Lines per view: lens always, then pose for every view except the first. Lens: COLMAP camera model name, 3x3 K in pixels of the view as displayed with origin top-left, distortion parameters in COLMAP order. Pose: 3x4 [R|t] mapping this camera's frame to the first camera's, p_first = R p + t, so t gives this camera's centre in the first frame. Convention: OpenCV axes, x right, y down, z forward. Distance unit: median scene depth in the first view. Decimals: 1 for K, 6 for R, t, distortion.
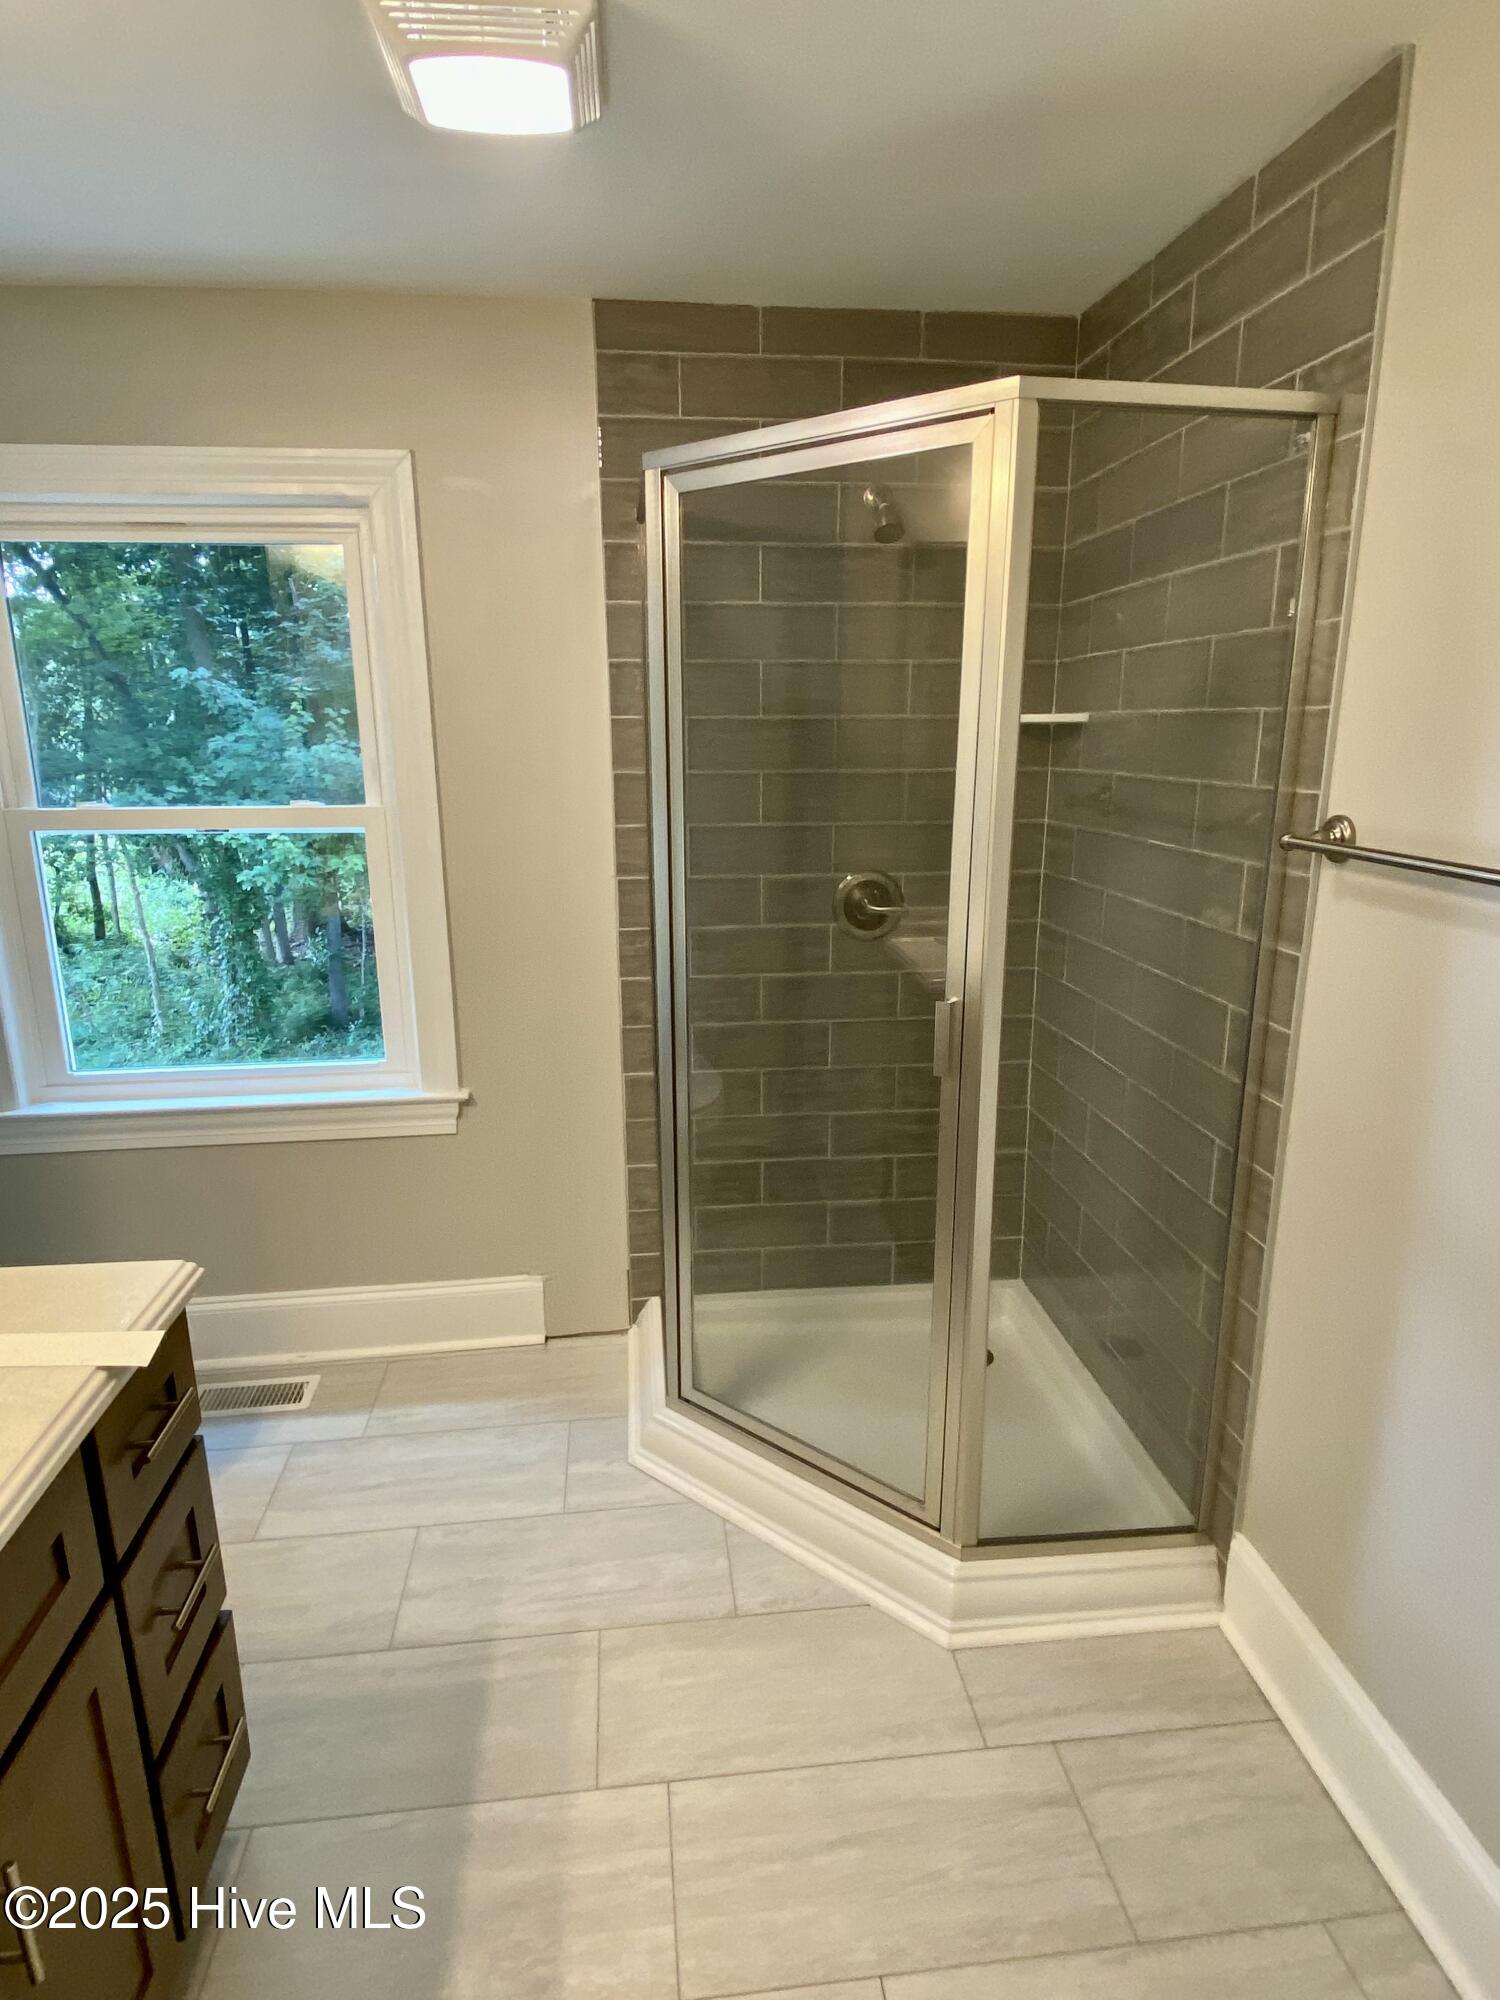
lens RADIAL K [[1103.1, 0, 739.7], [0, 1103.1, 994.8], [0, 0, 1]] dist [0.065993, -0.071102]
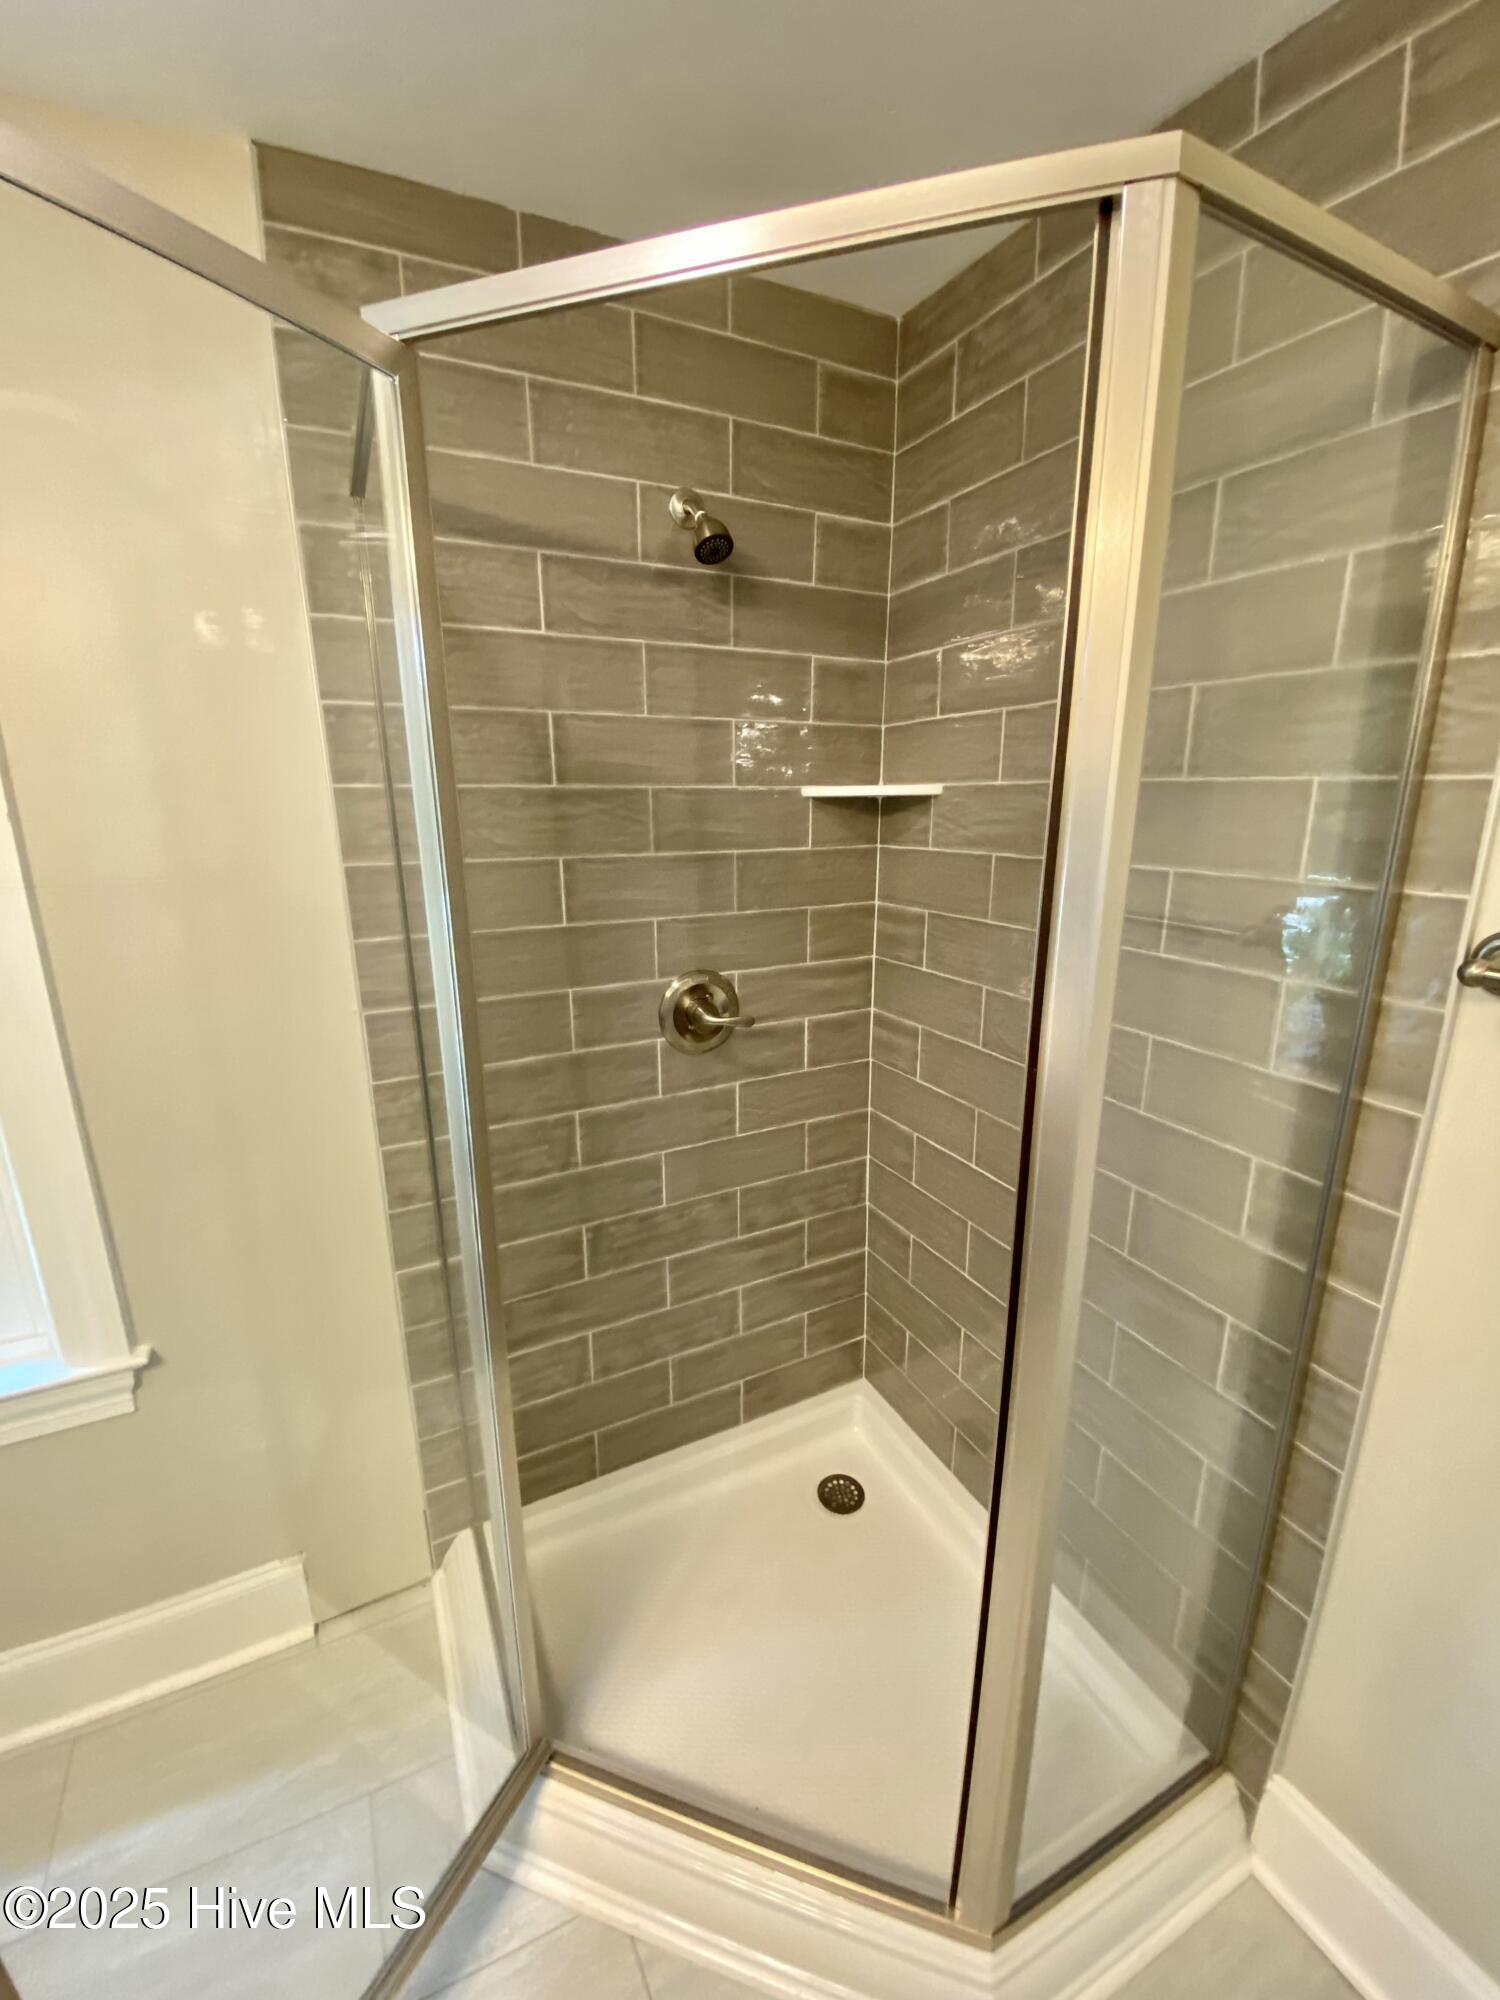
lens RADIAL K [[813.8, 0, 748.3], [0, 813.8, 996.1], [0, 0, 1]] dist [0.021145, -0.021961]
pose [[0.937846, -0.086465, 0.336108, -0.056885], [0.084492, 0.996213, 0.020520, -0.110347], [-0.336609, 0.009154, 0.941600, 0.441320]]
